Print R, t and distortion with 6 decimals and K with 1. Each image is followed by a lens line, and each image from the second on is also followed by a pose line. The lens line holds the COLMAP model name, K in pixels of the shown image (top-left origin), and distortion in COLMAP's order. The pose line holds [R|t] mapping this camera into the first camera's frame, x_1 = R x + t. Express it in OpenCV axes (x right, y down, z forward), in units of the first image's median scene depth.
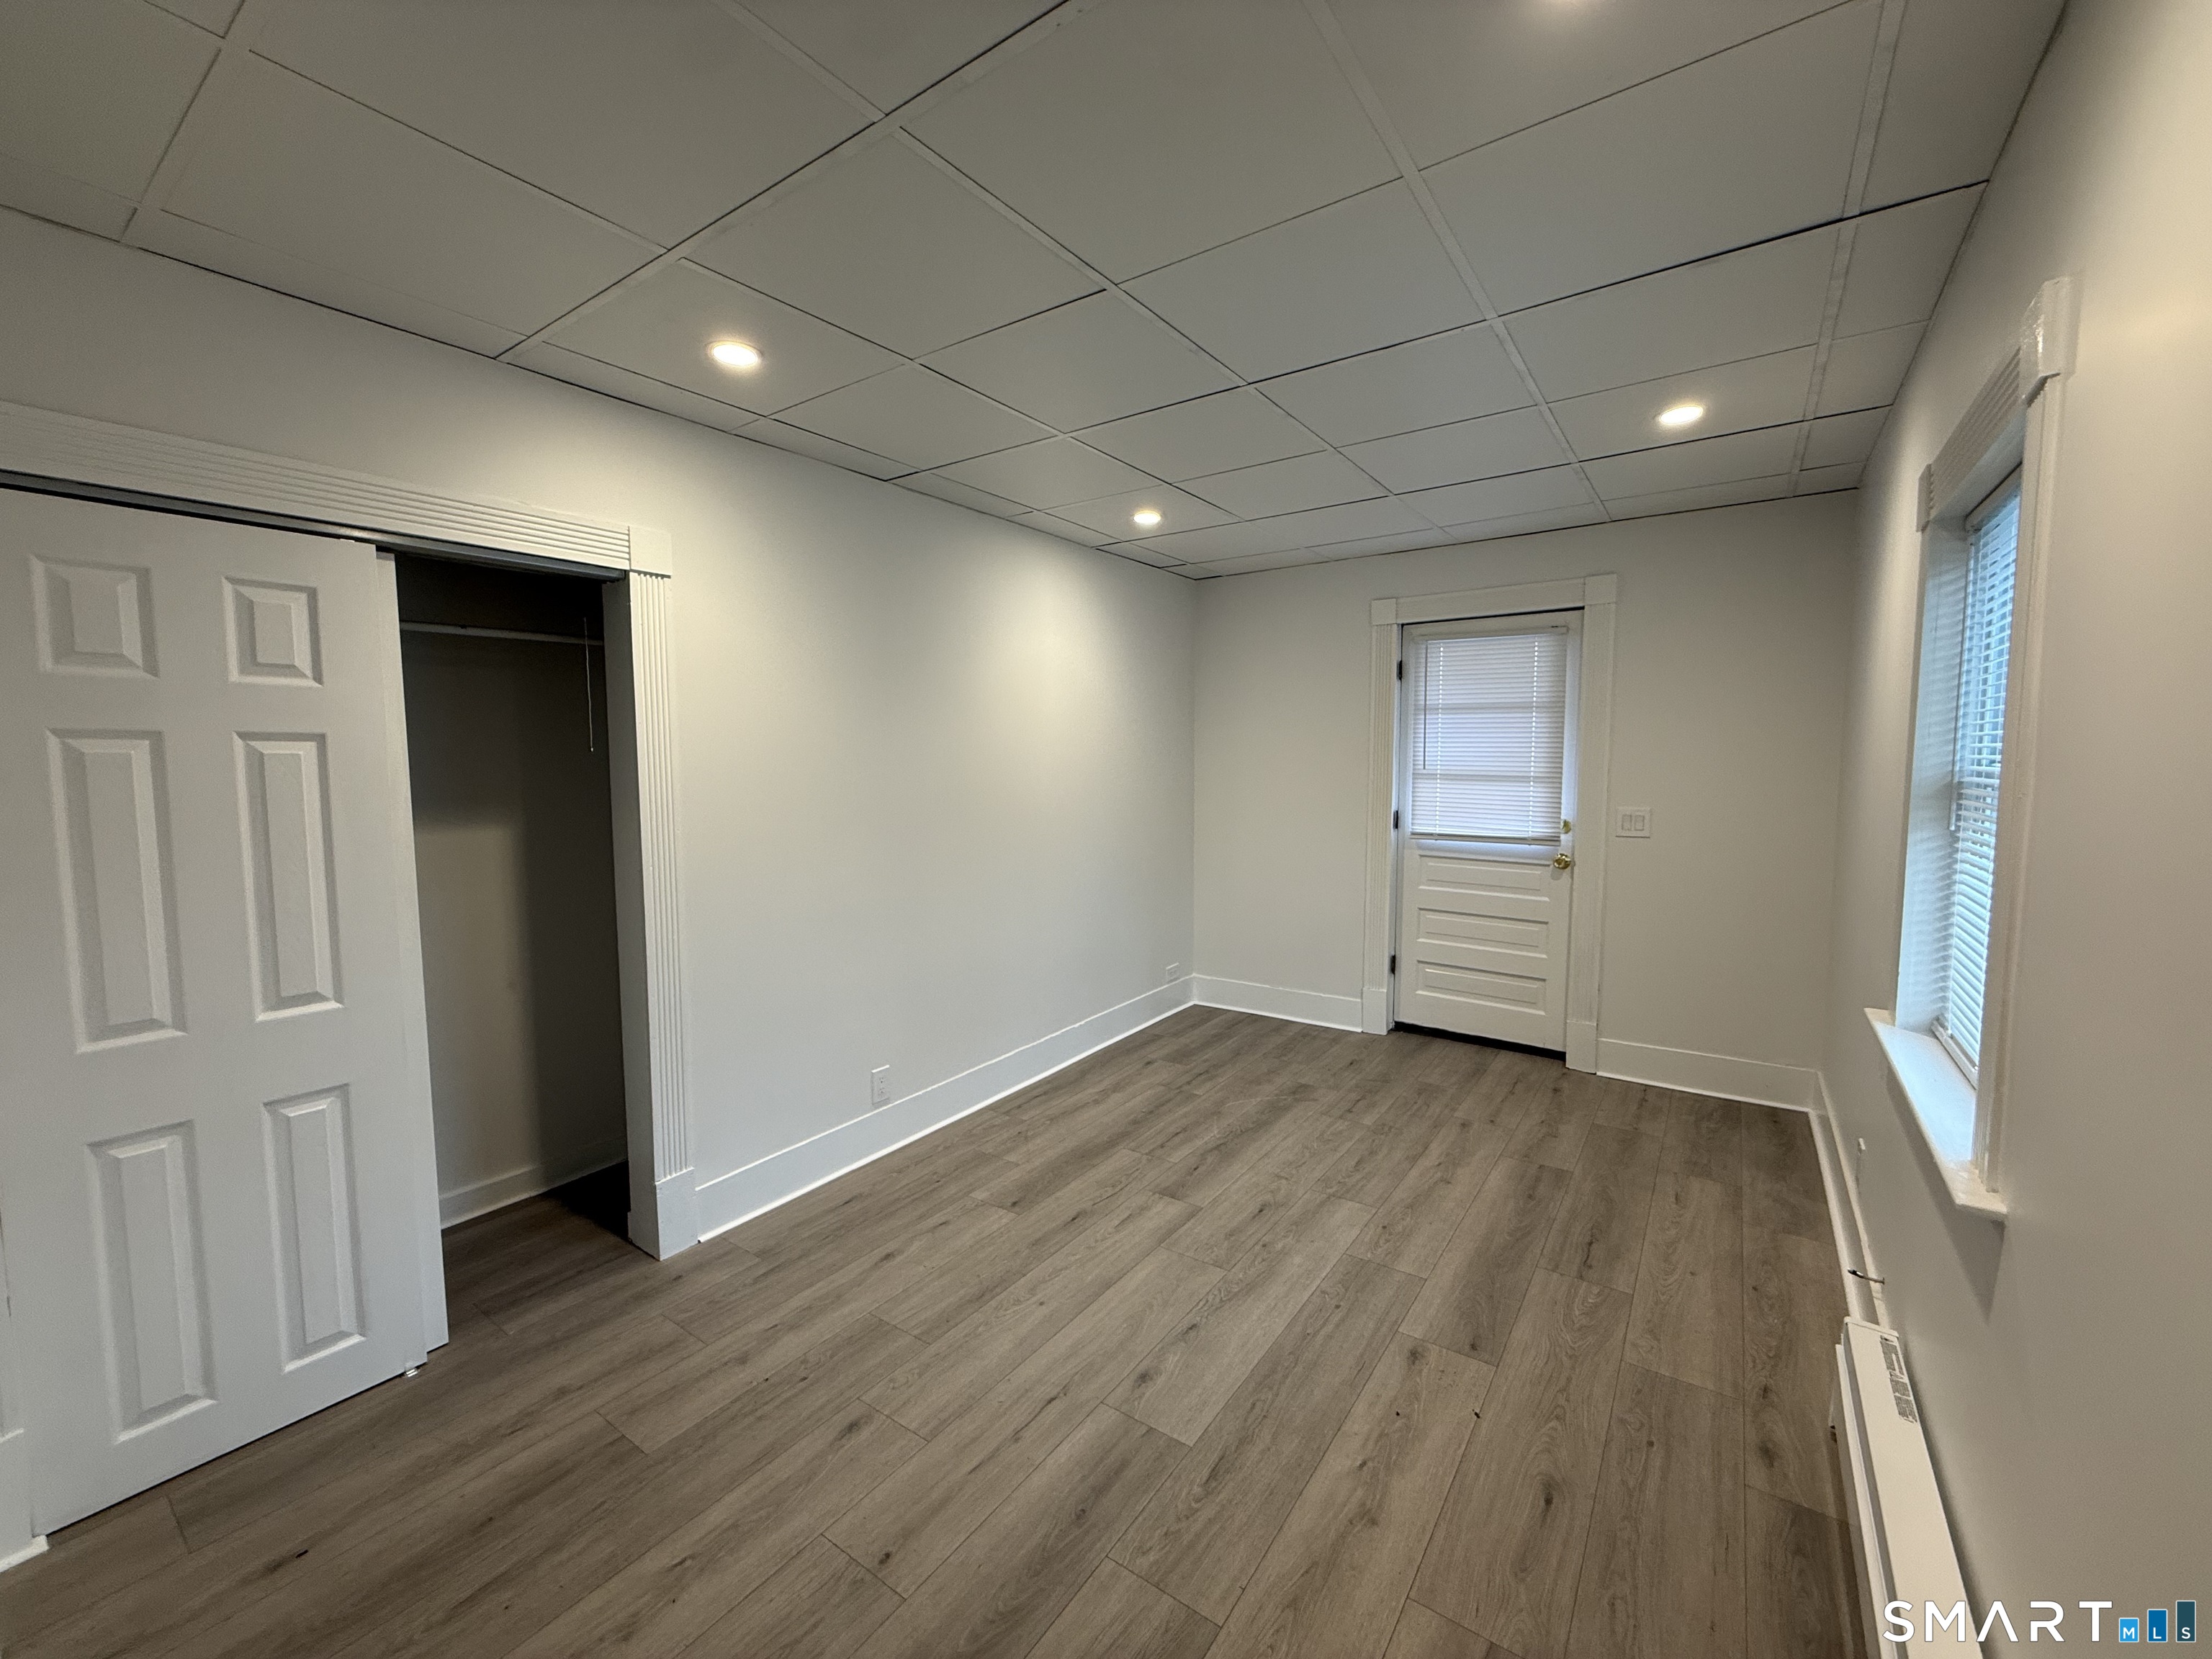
lens RADIAL K [[877.1, 0, 1101.2], [0, 877.1, 818.5], [0, 0, 1]] dist [-0.003219, 0.000216]
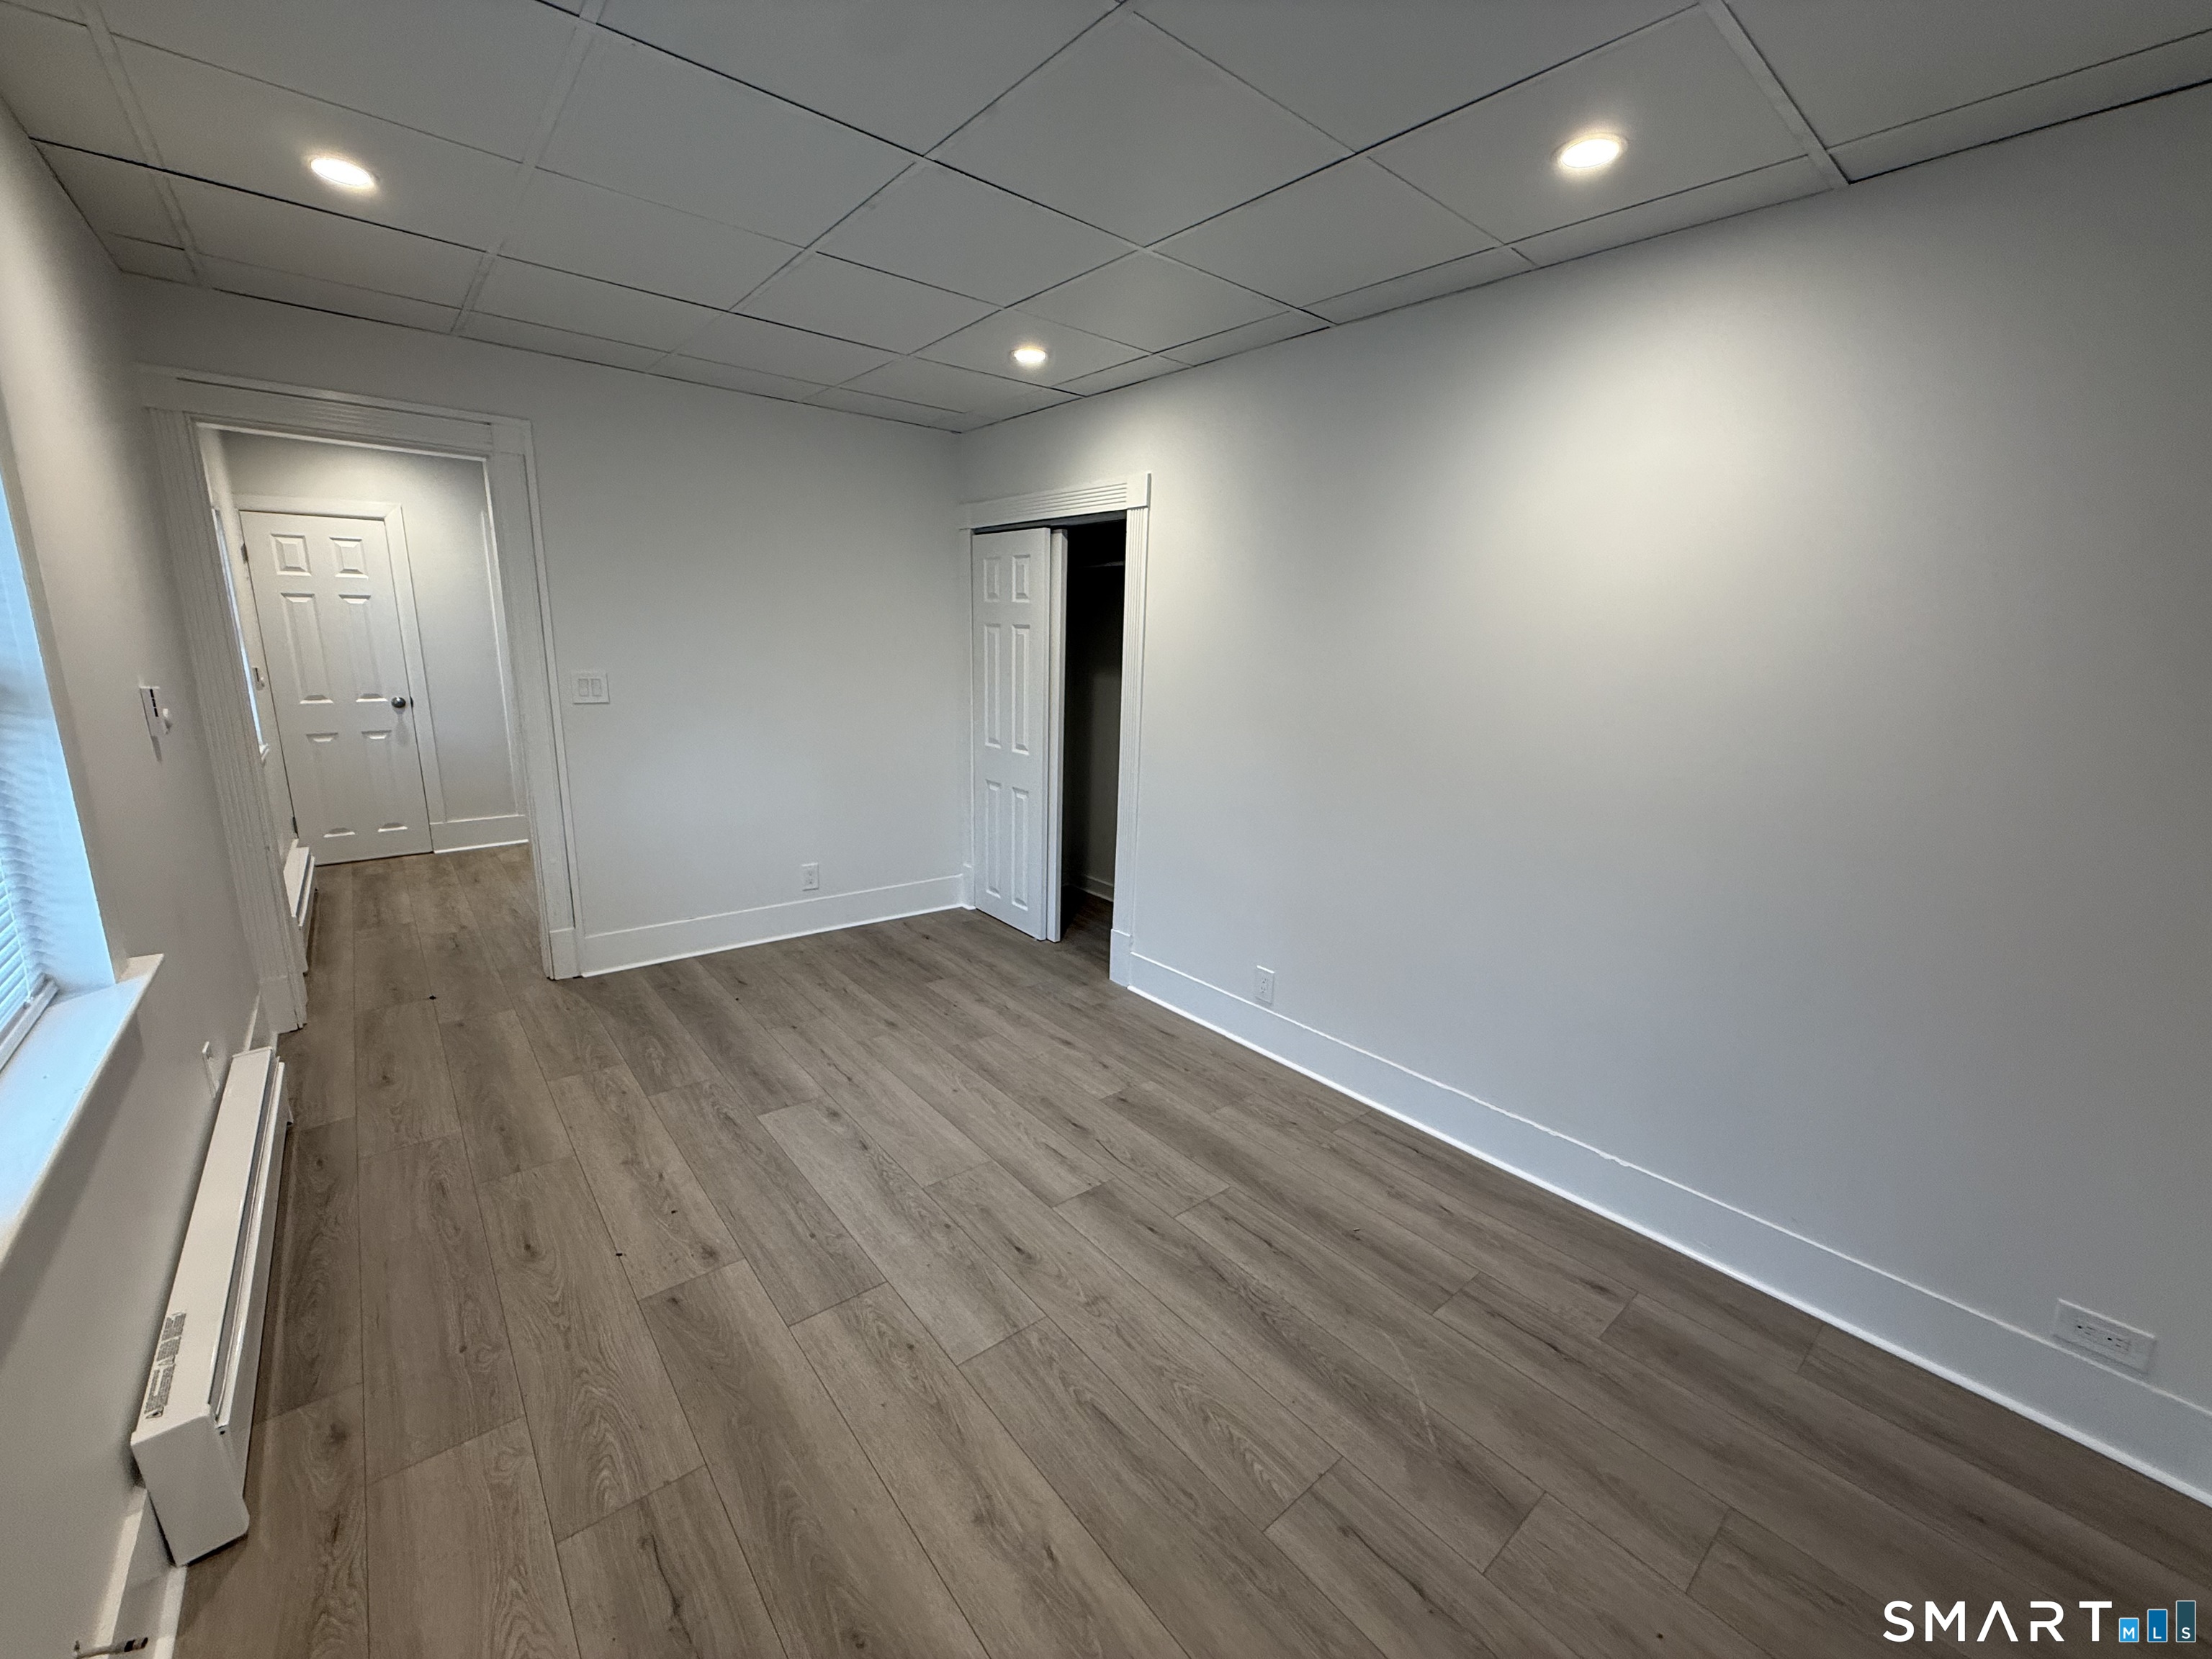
lens RADIAL K [[877.1, 0, 1101.2], [0, 877.1, 818.5], [0, 0, 1]] dist [-0.003219, 0.000216]
pose [[-0.244353, 0.202941, -0.948212, 0.992973], [-0.101247, 0.967170, 0.233089, -0.132476], [0.964386, 0.152959, -0.215784, 1.423060]]
